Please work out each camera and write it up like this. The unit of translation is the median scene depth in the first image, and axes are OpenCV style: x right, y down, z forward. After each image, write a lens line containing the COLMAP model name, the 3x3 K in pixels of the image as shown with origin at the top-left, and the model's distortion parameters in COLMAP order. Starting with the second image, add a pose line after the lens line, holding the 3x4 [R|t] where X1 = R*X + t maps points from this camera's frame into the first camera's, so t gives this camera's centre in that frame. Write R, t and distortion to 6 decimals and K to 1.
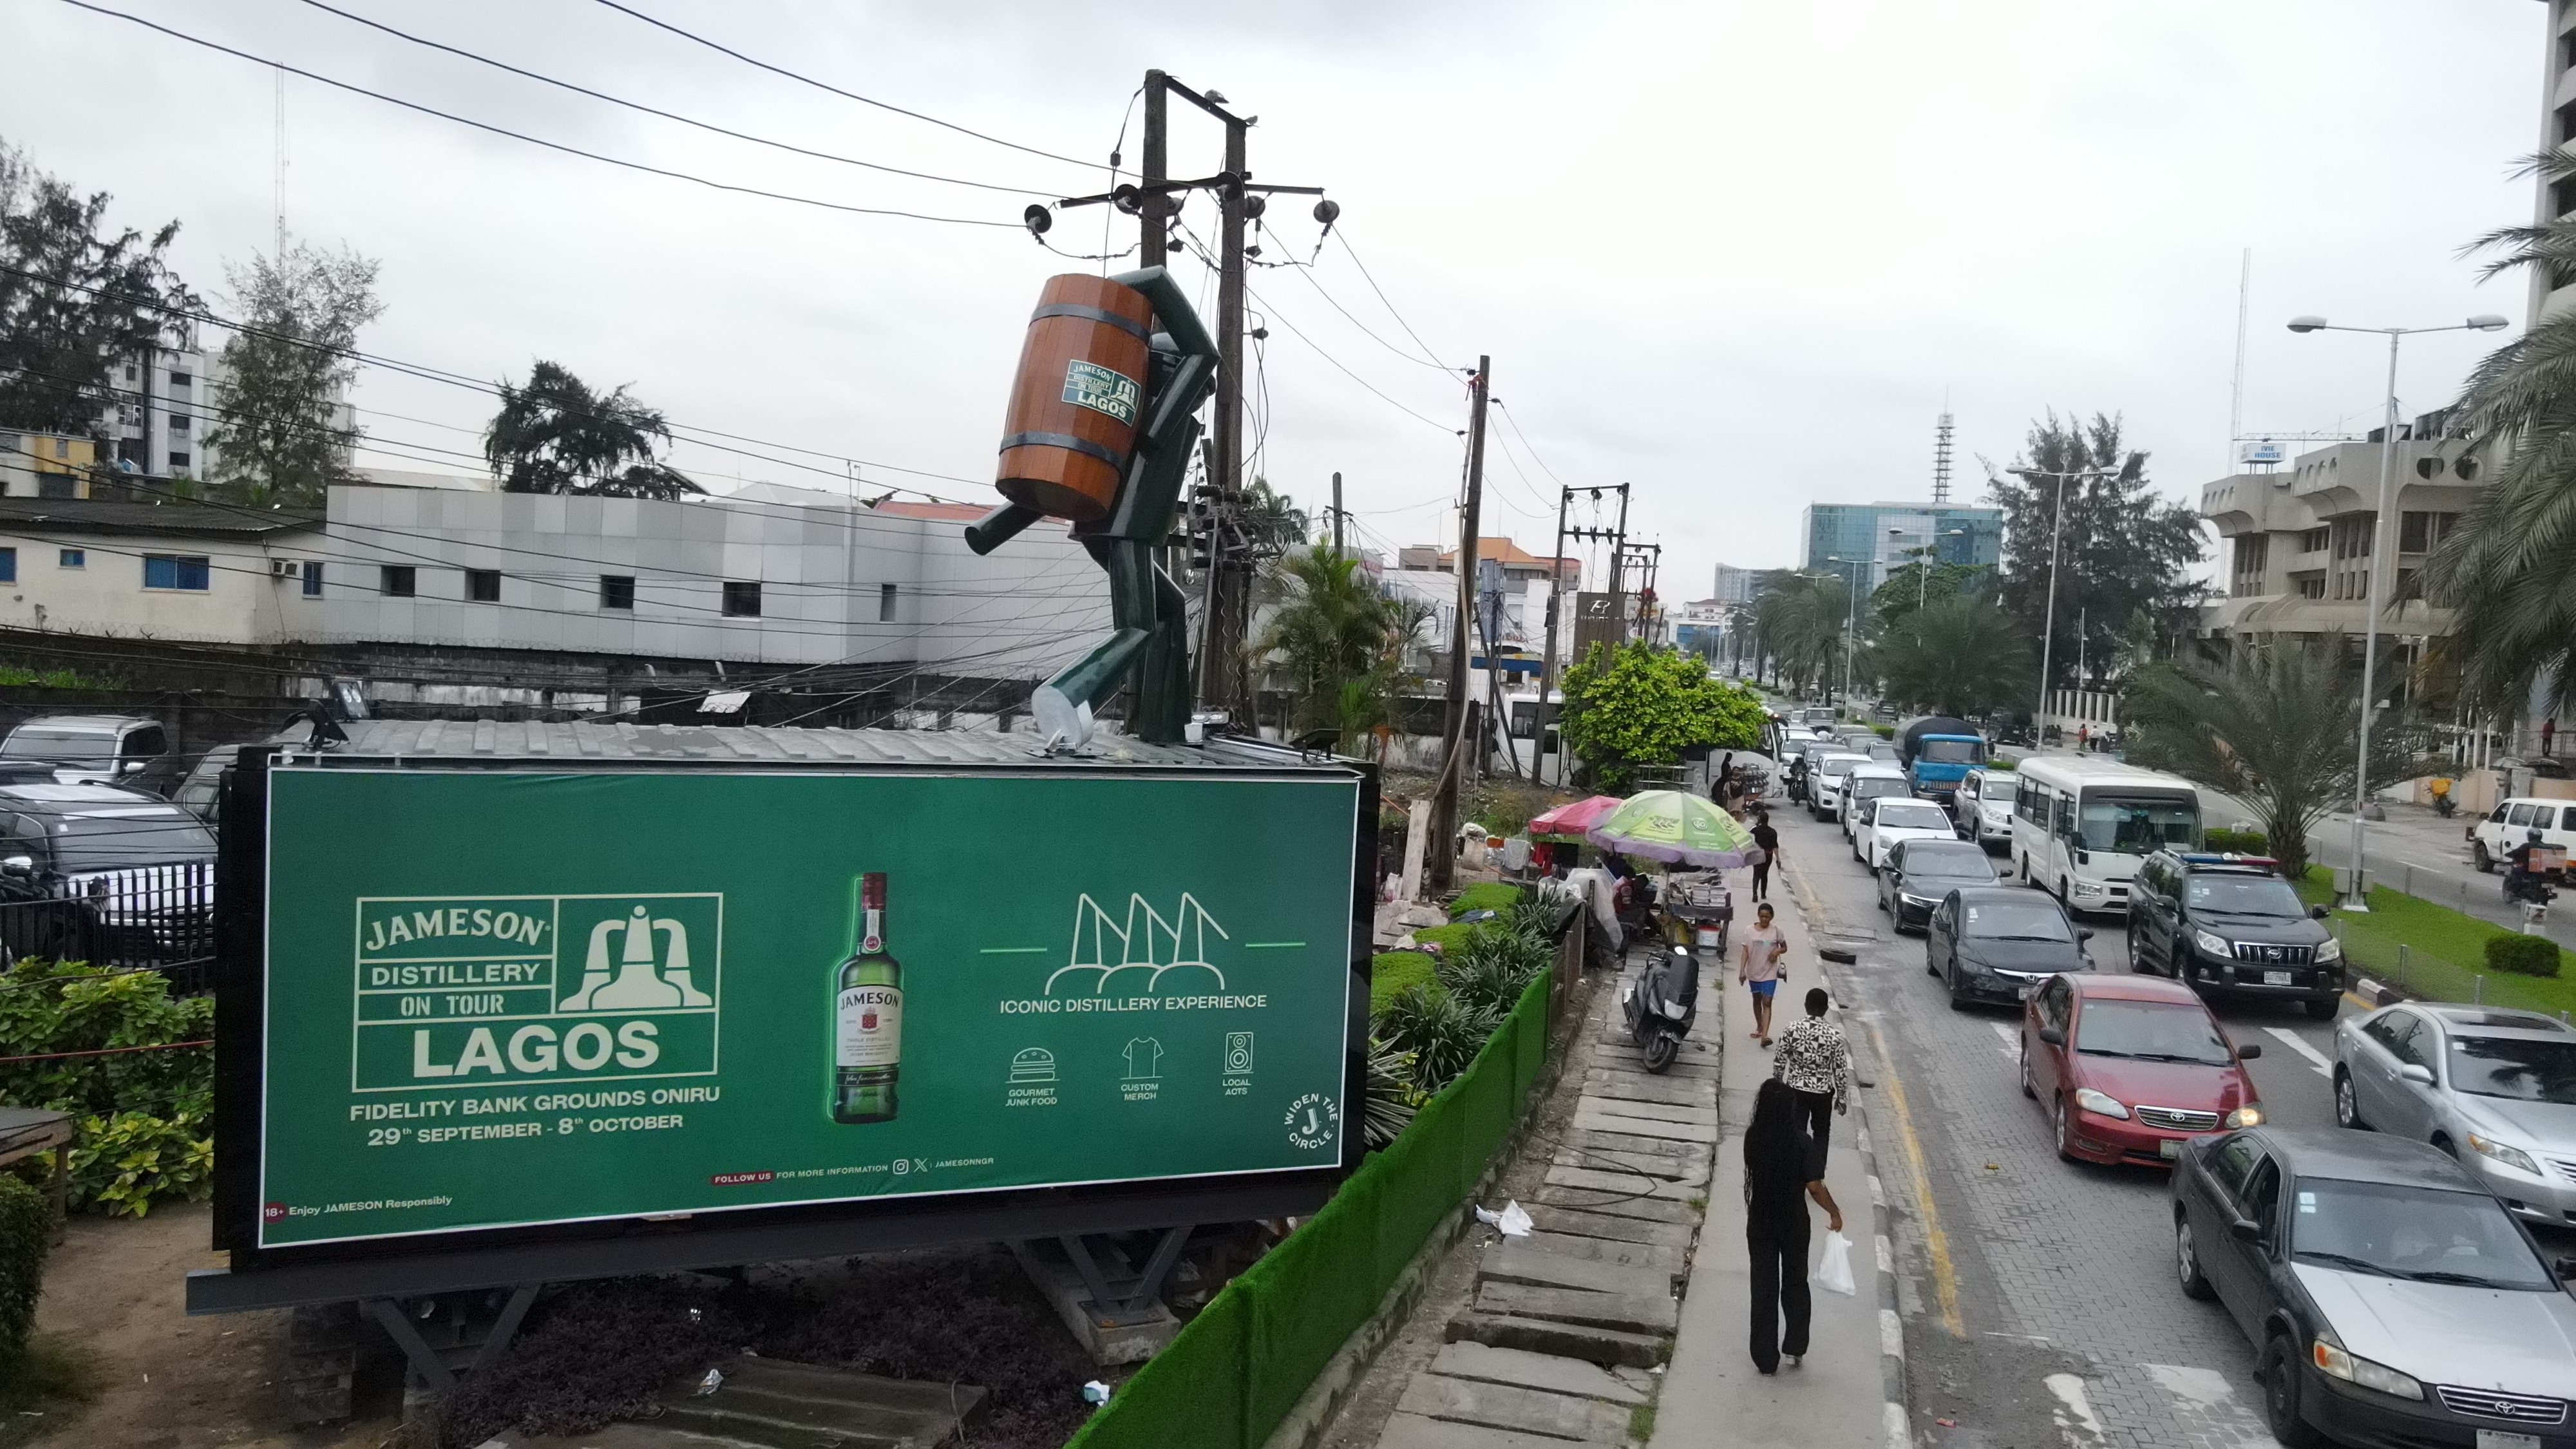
lens RADIAL K [[1880.5, 0, 1282.4], [0, 1880.5, 731.2], [0, 0, 1]] dist [-0.002609, 0.021535]
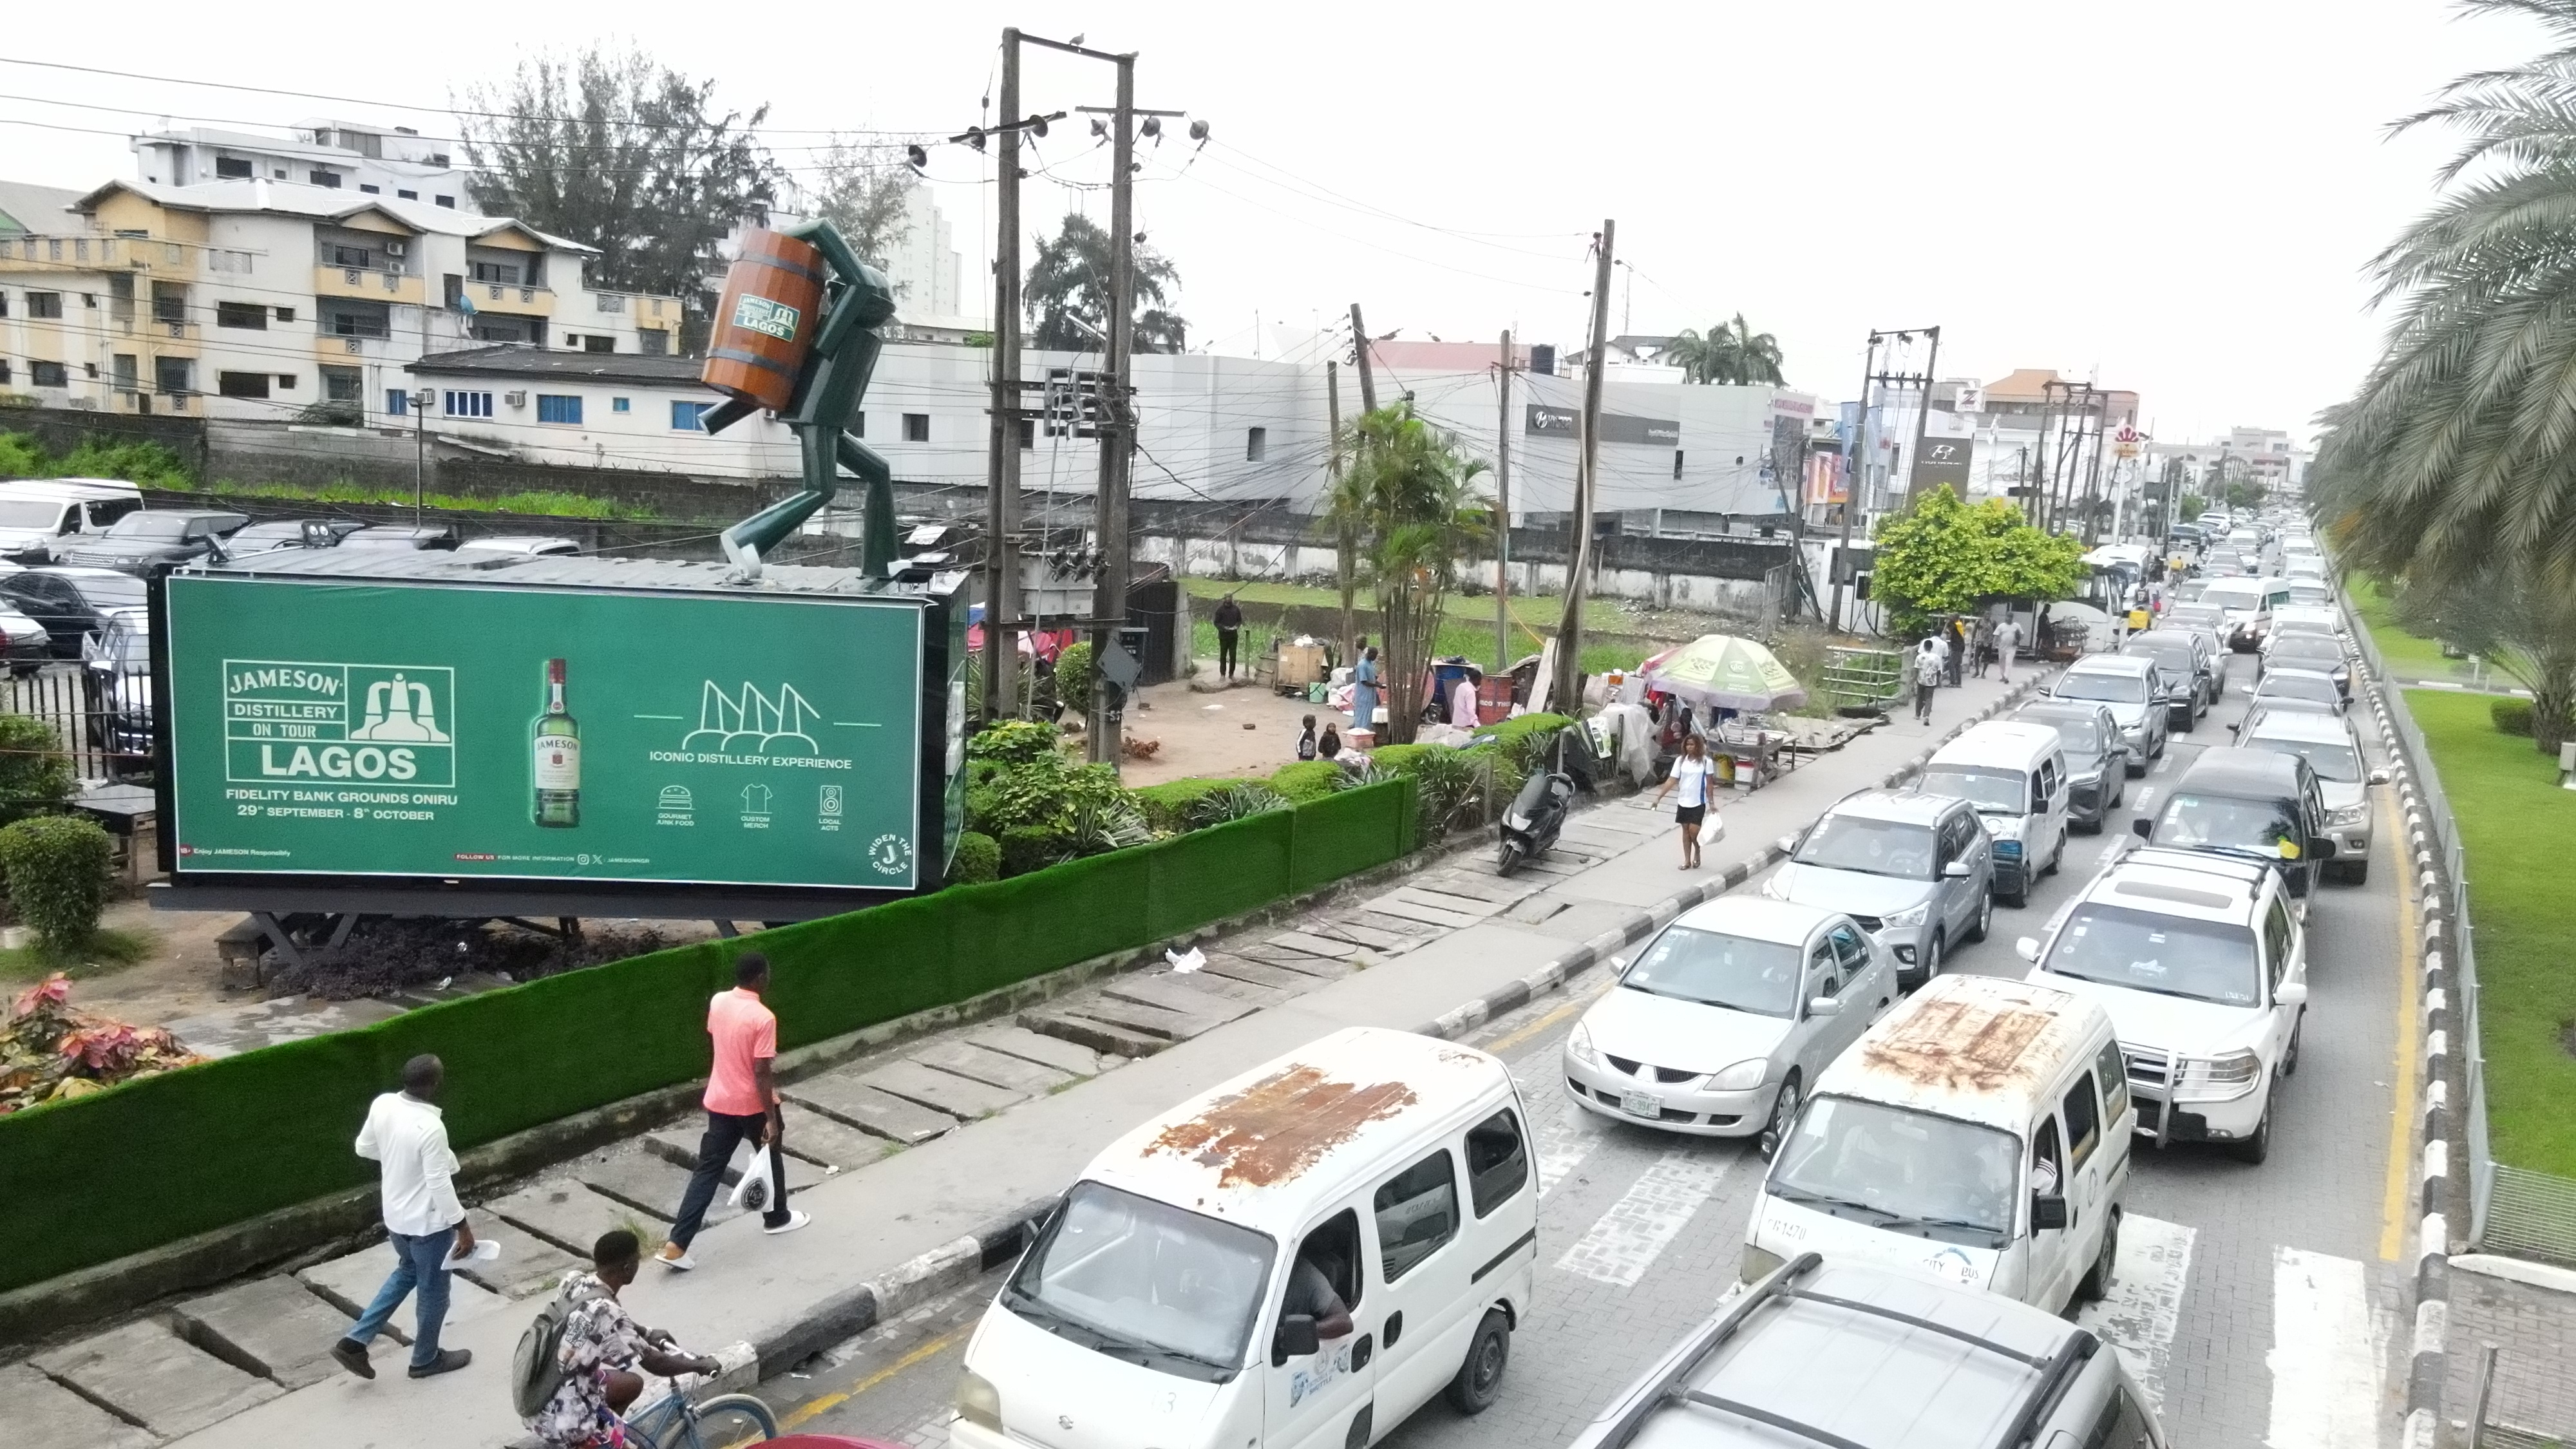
lens RADIAL K [[1880.5, 0, 1300.1], [0, 1880.5, 718.6], [0, 0, 1]] dist [-0.002609, 0.021535]
pose [[0.957303, 0.045768, -0.285440, 0.671743], [-0.022547, 0.996201, 0.084113, -0.013208], [0.288206, -0.074085, 0.954698, -0.211594]]
